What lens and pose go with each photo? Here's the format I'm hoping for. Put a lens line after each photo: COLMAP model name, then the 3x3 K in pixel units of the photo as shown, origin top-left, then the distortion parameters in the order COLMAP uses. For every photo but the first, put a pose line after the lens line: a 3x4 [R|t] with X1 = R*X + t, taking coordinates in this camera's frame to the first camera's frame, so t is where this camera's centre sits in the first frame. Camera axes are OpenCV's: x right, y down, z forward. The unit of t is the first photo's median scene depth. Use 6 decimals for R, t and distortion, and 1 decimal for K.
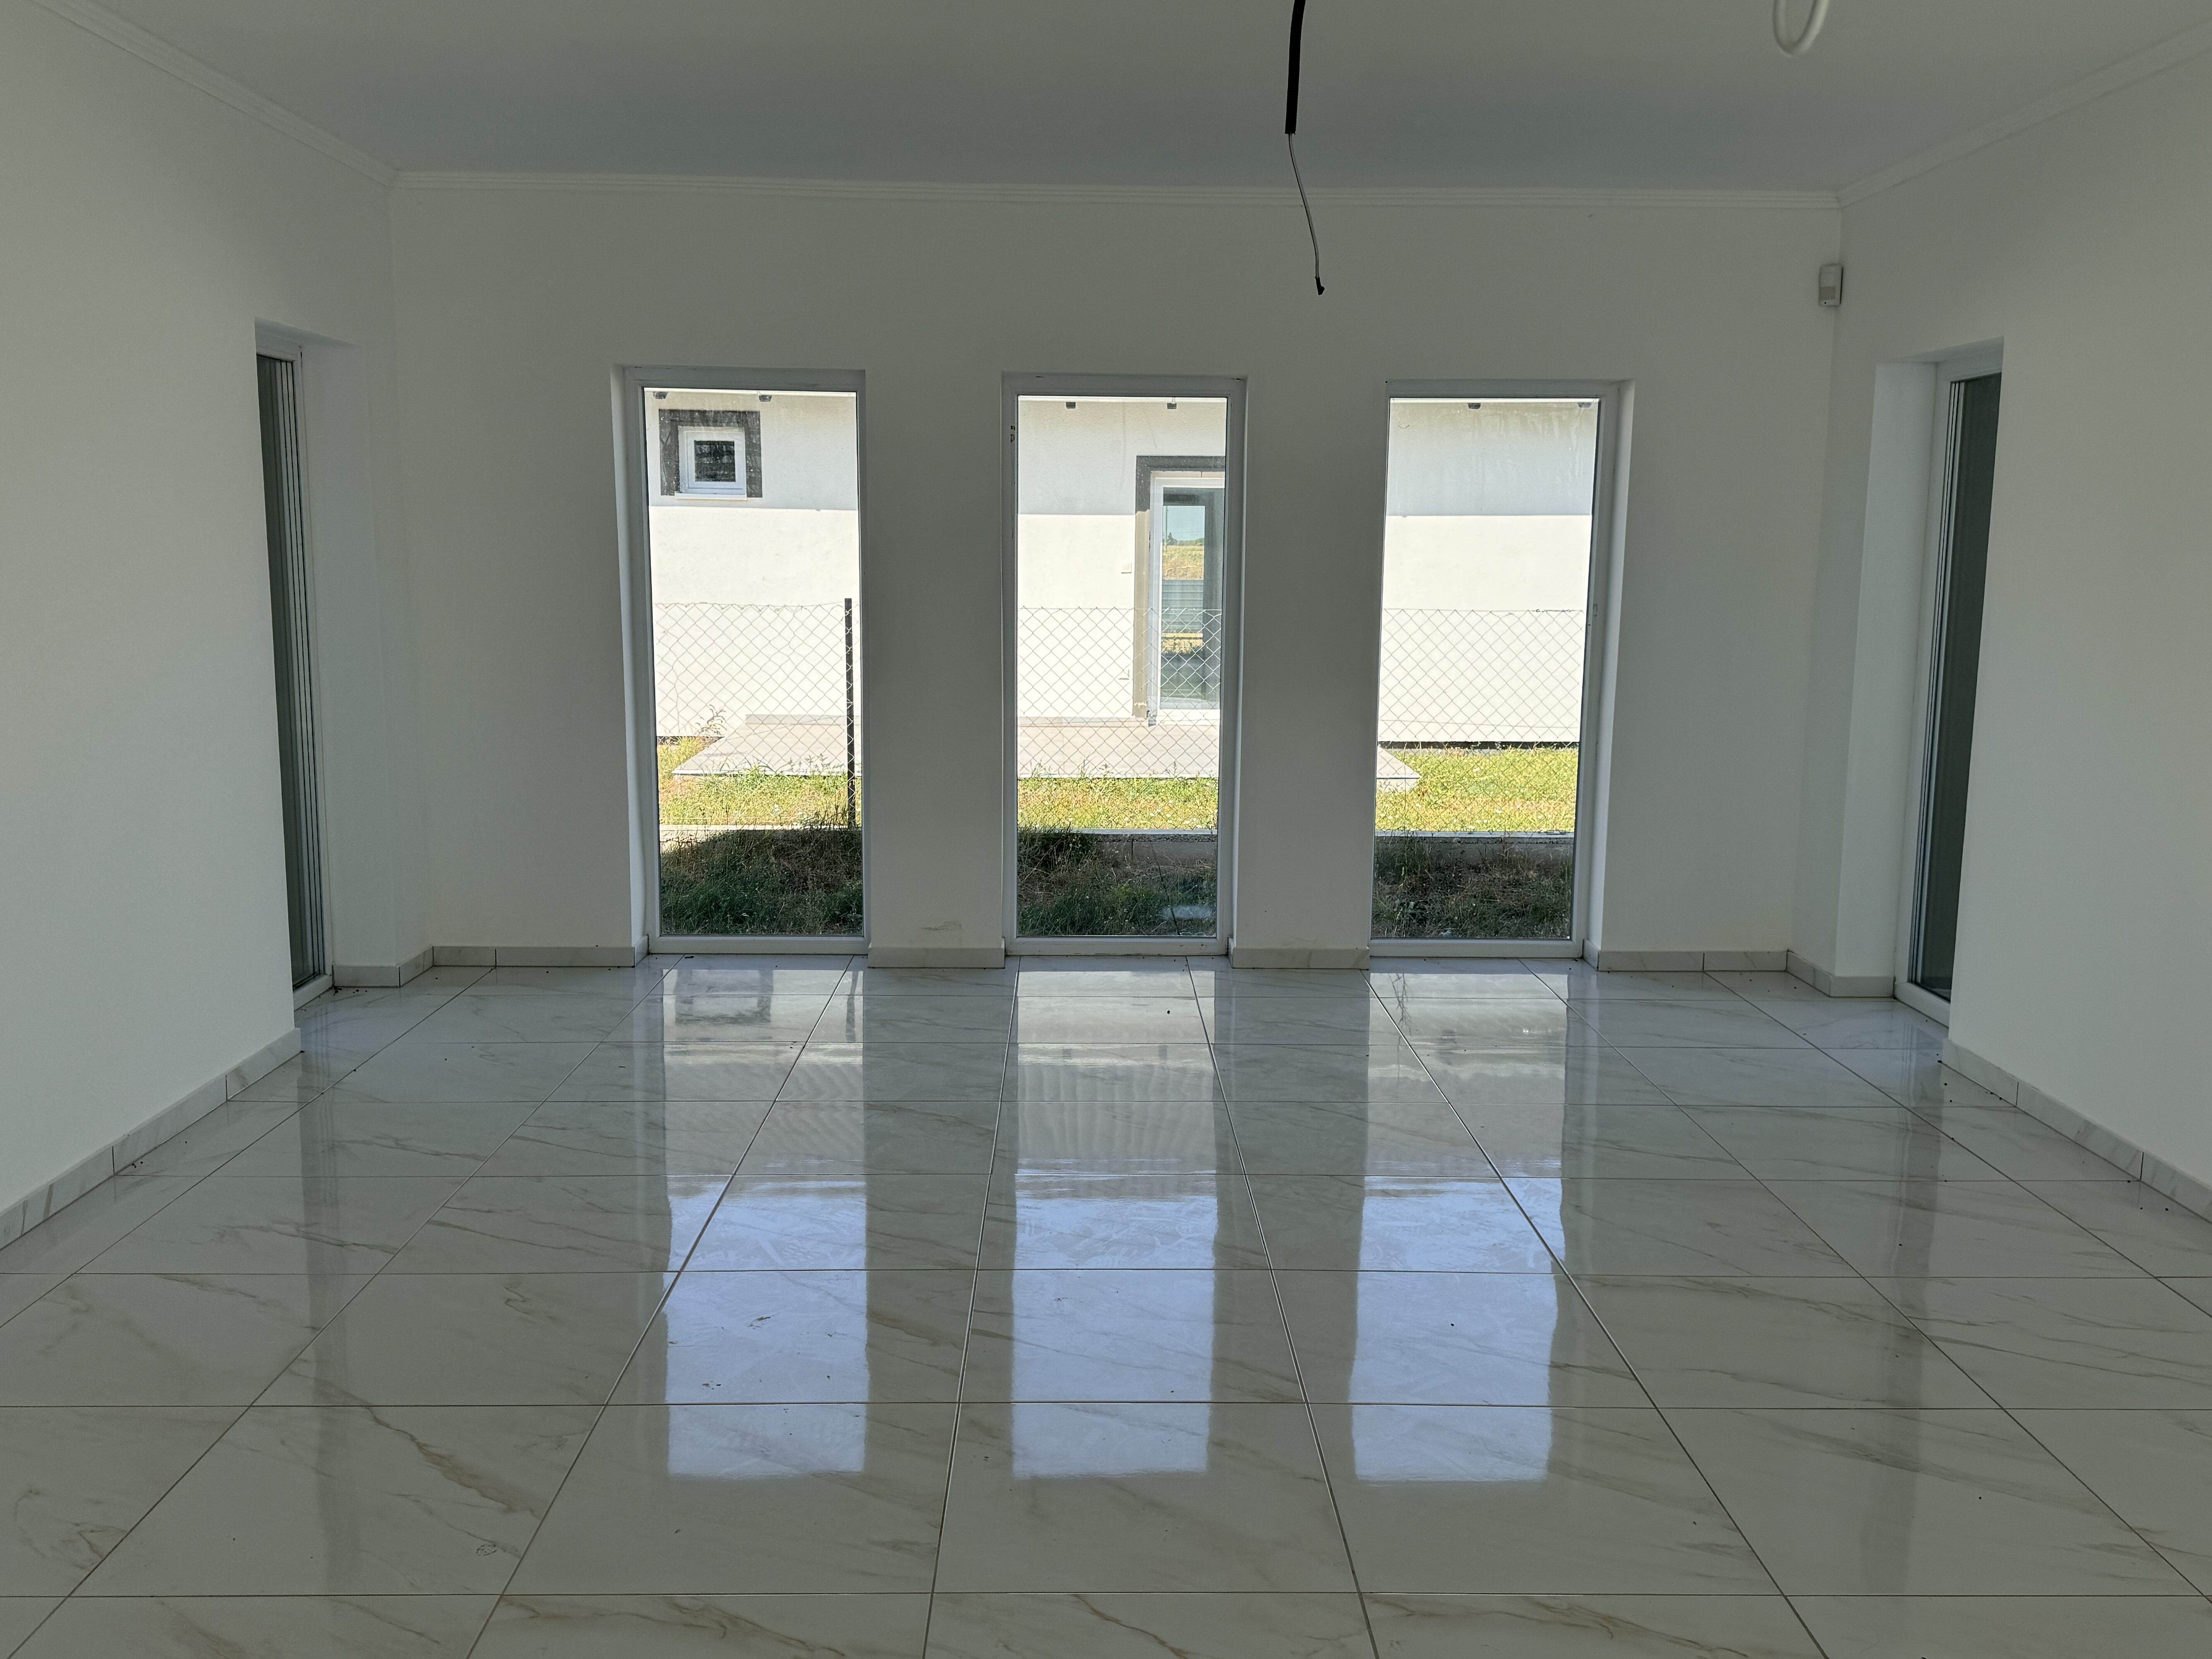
lens RADIAL K [[1929.5, 0, 1106.0], [0, 1929.5, 829.5], [0, 0, 1]] dist [0.042614, -0.013298]
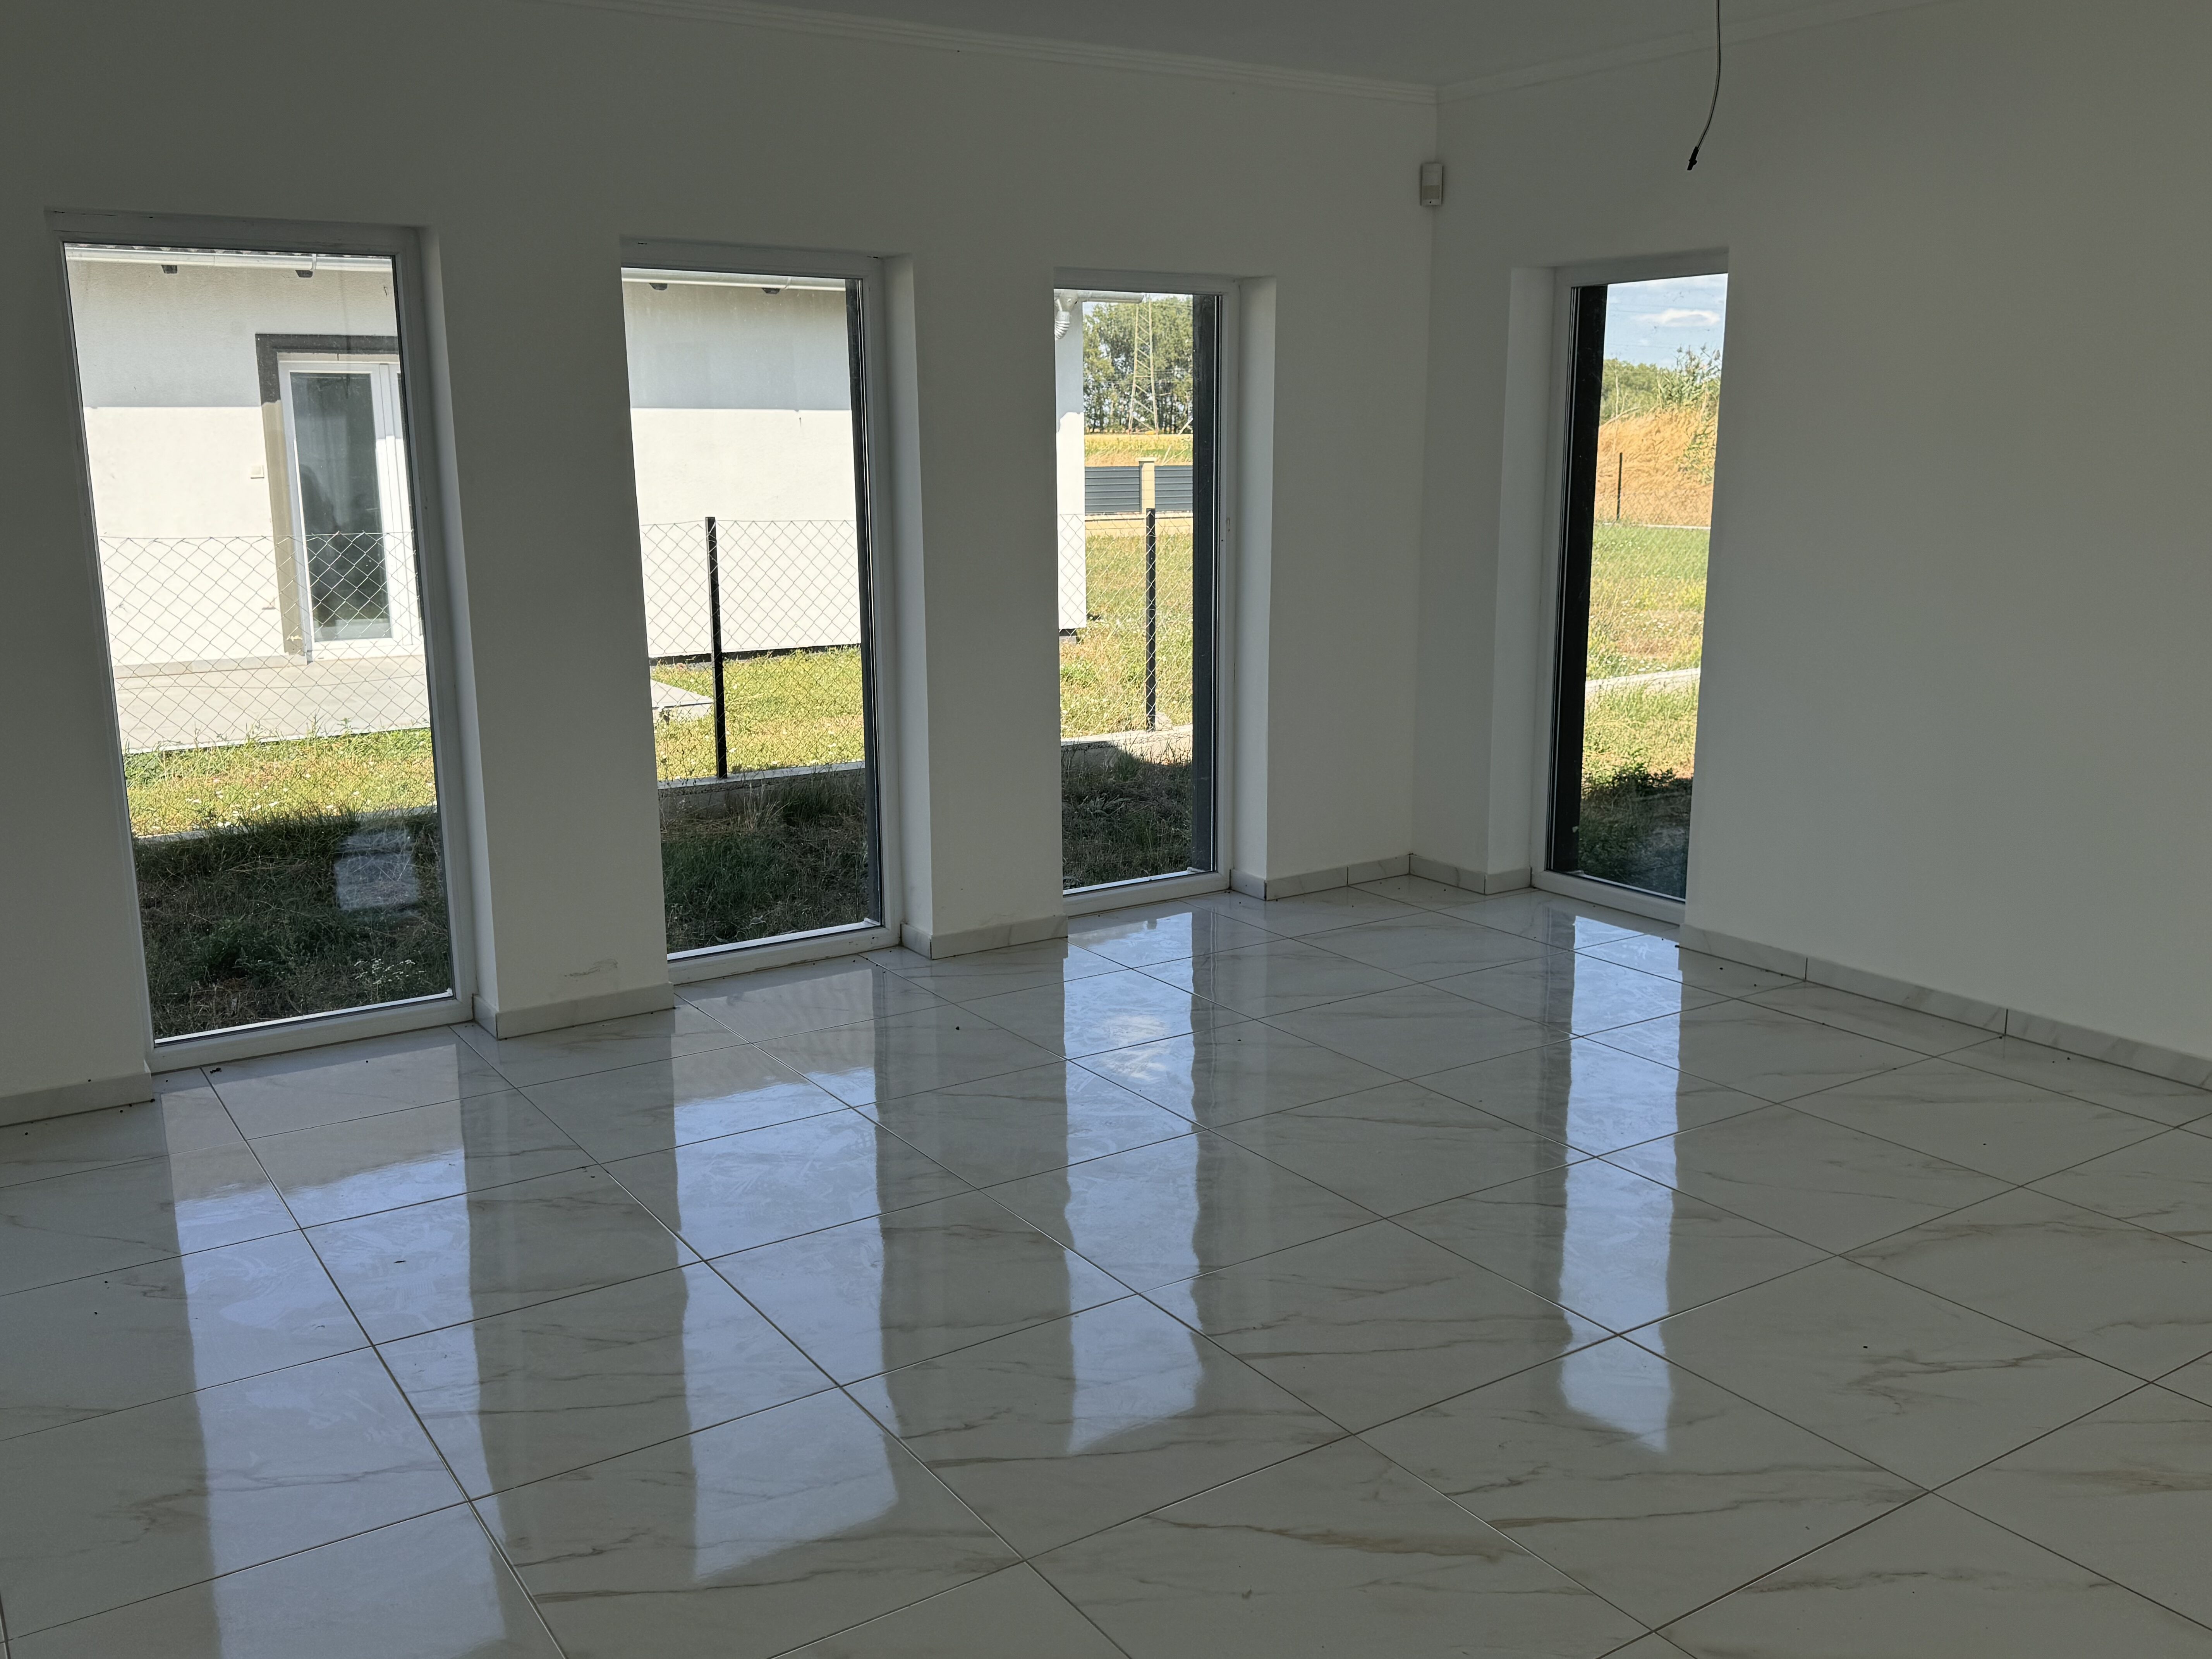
lens RADIAL K [[1929.5, 0, 1106.0], [0, 1929.5, 829.5], [0, 0, 1]] dist [0.042614, -0.013298]
pose [[0.837759, -0.125671, 0.531382, -0.172976], [0.092986, 0.991775, 0.087954, -0.029338], [-0.538065, -0.024273, 0.842554, 0.129654]]
